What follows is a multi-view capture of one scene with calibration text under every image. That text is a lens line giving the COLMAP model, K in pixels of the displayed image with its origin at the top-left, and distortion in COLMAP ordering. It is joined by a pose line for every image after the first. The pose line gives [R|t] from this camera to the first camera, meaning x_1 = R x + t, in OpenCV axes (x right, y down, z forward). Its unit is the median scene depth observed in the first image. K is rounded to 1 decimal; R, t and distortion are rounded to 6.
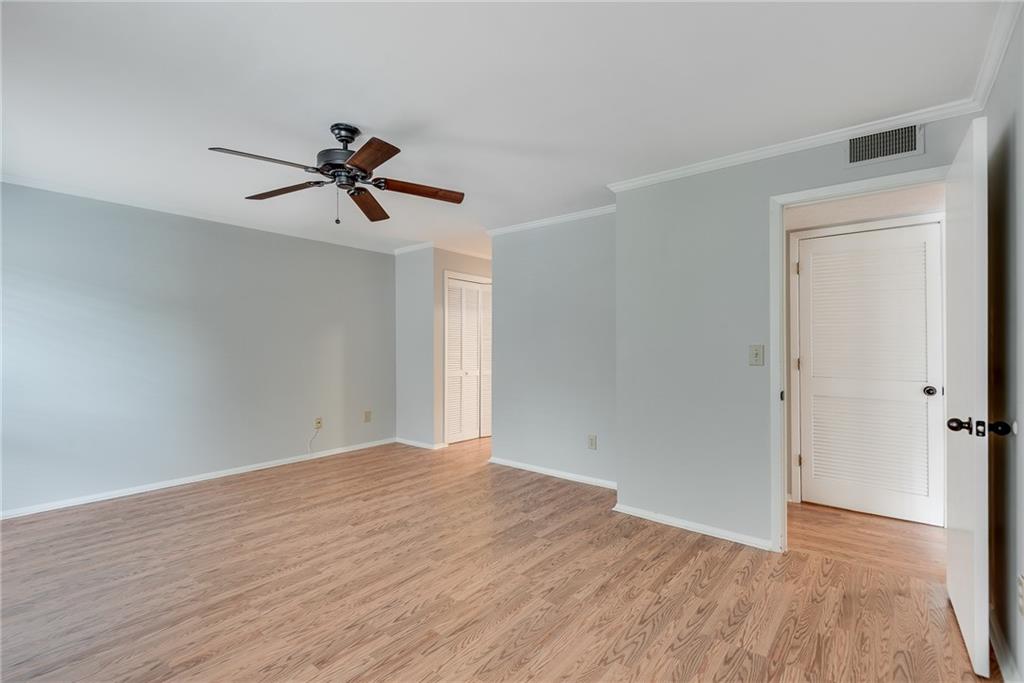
lens RADIAL K [[464.5, 0, 508.8], [0, 464.5, 348.4], [0, 0, 1]] dist [0.036377, -0.022030]
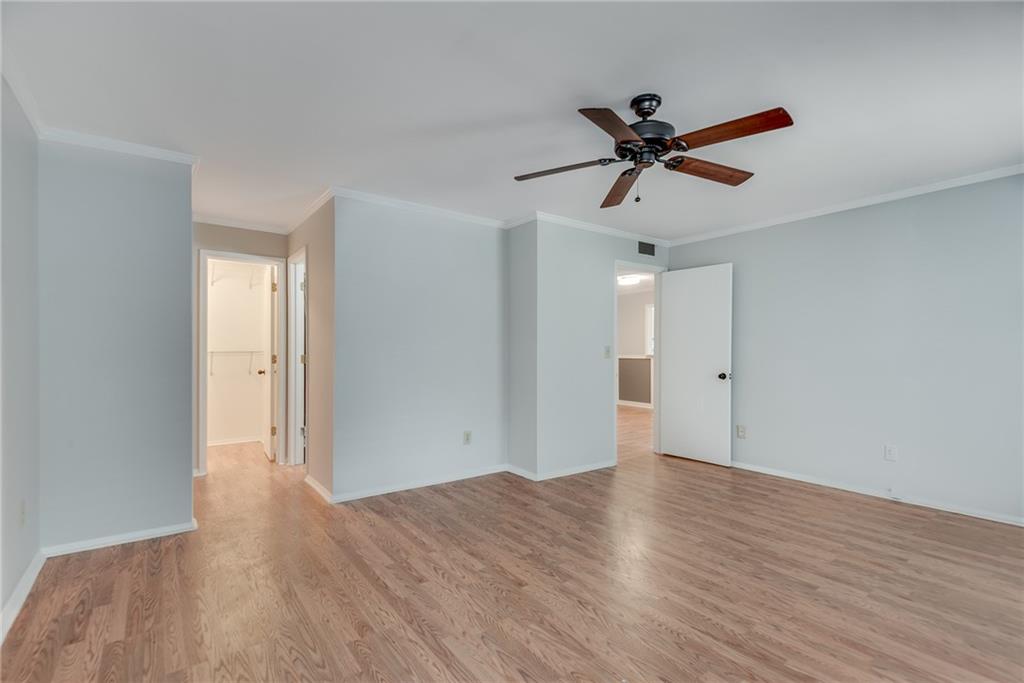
lens RADIAL K [[464.5, 0, 508.8], [0, 464.5, 348.4], [0, 0, 1]] dist [0.036377, -0.022030]
pose [[0.257518, -0.000044, 0.966273, -1.200448], [0.007737, 0.999968, -0.002016, 0.003764], [-0.966242, 0.007996, 0.257510, 0.943115]]
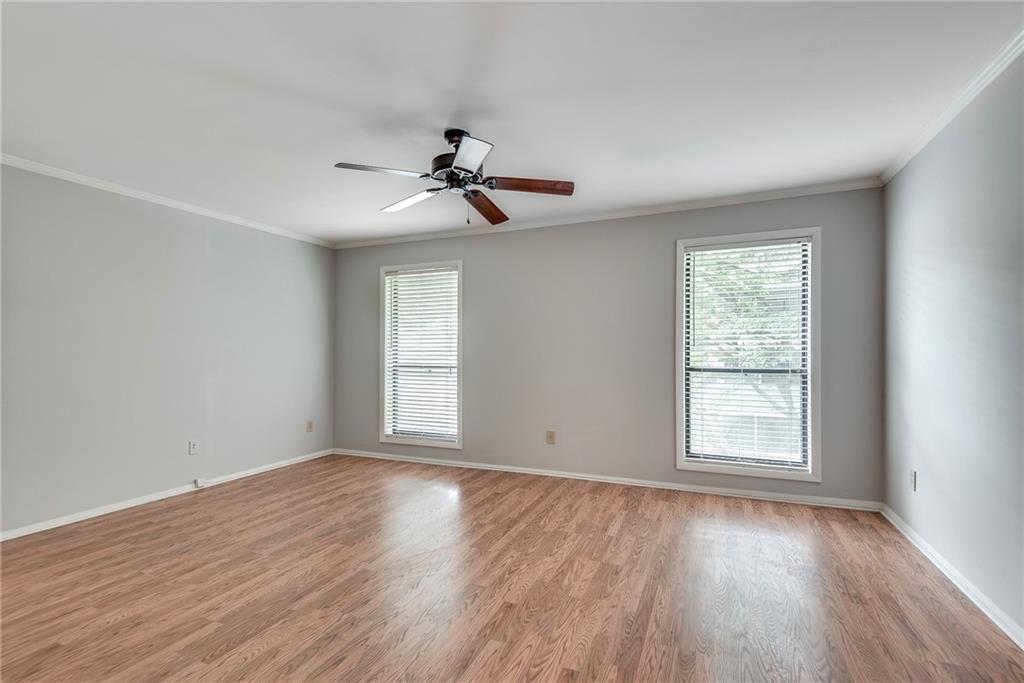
lens RADIAL K [[485.5, 0, 513.1], [0, 485.5, 351.9], [0, 0, 1]] dist [-0.002504, -0.000519]
pose [[-0.961686, 0.002389, -0.274142, -0.166392], [0.000660, 0.999979, 0.006396, 0.011670], [0.274152, 0.005970, -0.961668, 1.901489]]
